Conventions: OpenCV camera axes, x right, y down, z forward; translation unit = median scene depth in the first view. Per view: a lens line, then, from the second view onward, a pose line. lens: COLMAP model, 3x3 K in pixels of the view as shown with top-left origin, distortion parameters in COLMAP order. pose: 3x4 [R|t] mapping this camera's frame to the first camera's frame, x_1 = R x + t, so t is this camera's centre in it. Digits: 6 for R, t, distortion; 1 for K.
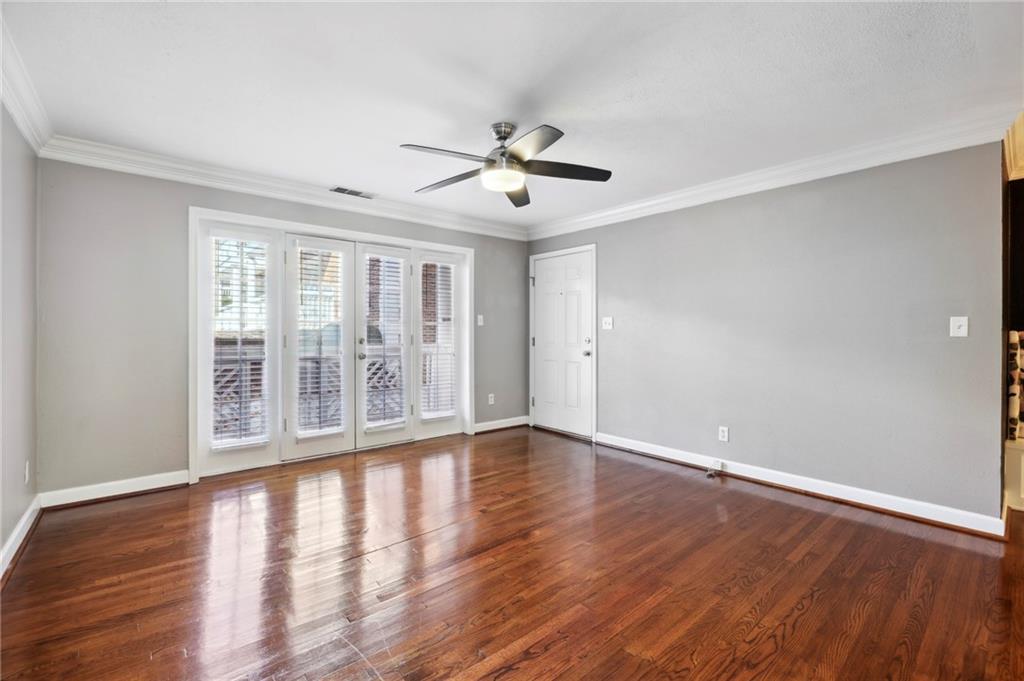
lens RADIAL K [[434.0, 0, 504.4], [0, 434.0, 335.3], [0, 0, 1]] dist [-0.014131, 0.000101]
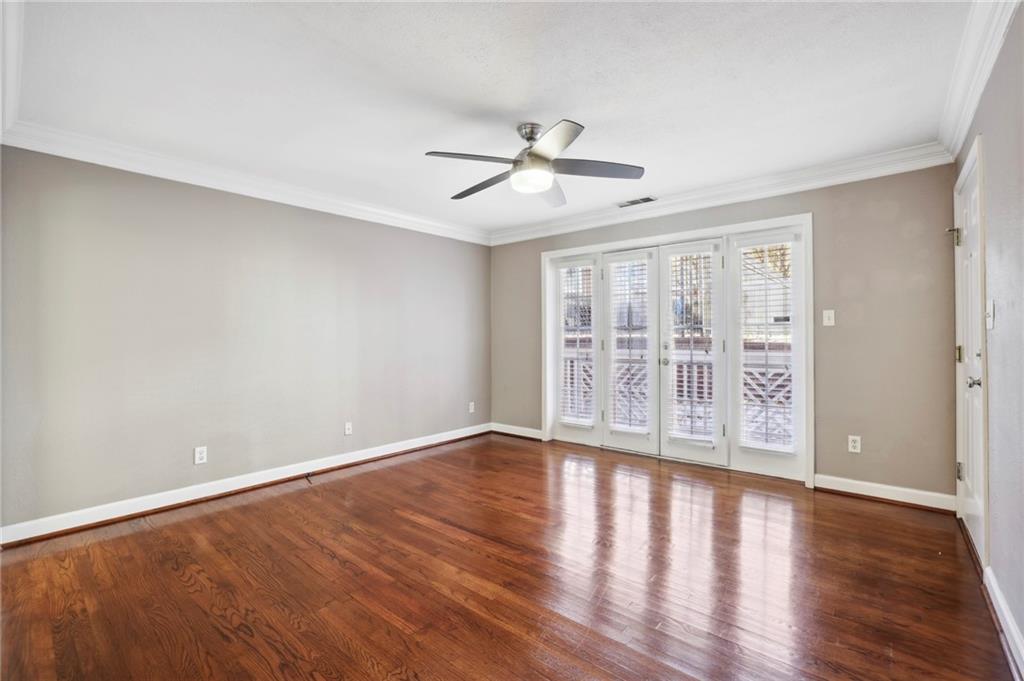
lens RADIAL K [[453.6, 0, 523.5], [0, 453.6, 333.4], [0, 0, 1]] dist [-0.020706, 0.000378]
pose [[0.188400, -0.010917, -0.982032, 0.562485], [-0.002417, 0.999930, -0.011579, -0.002457], [0.982089, 0.004555, 0.188361, 0.456882]]
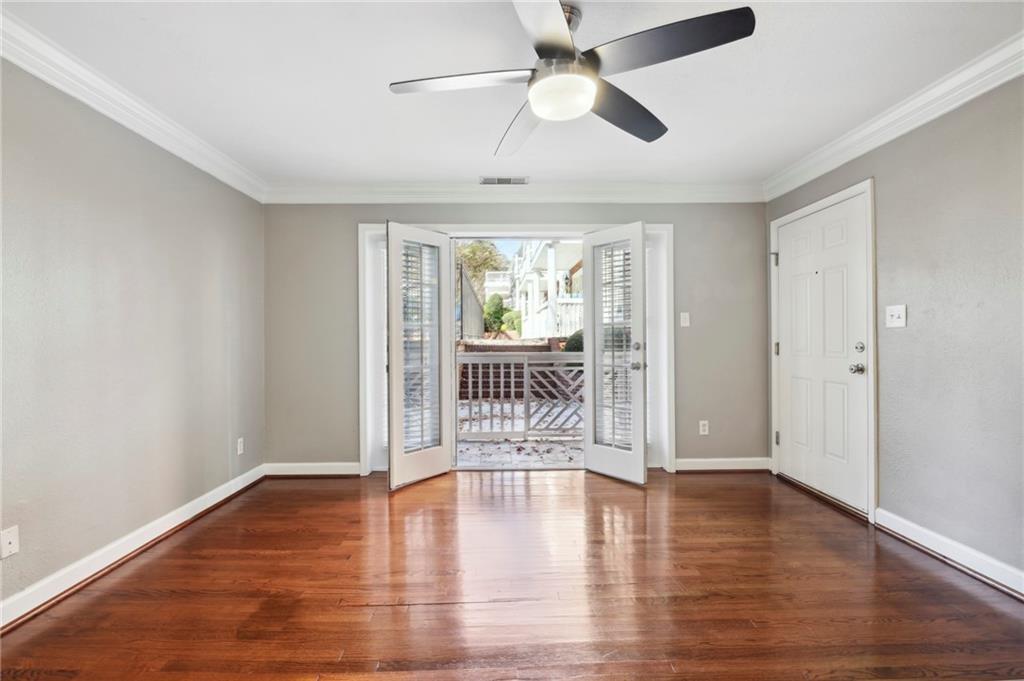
lens RADIAL K [[437.6, 0, 516.6], [0, 437.6, 340.7], [0, 0, 1]] dist [-0.014664, 0.000176]
pose [[0.785257, -0.005450, -0.619145, 0.193908], [0.004103, 0.999985, -0.003599, 0.003548], [0.619156, 0.000285, 0.785268, 0.258276]]
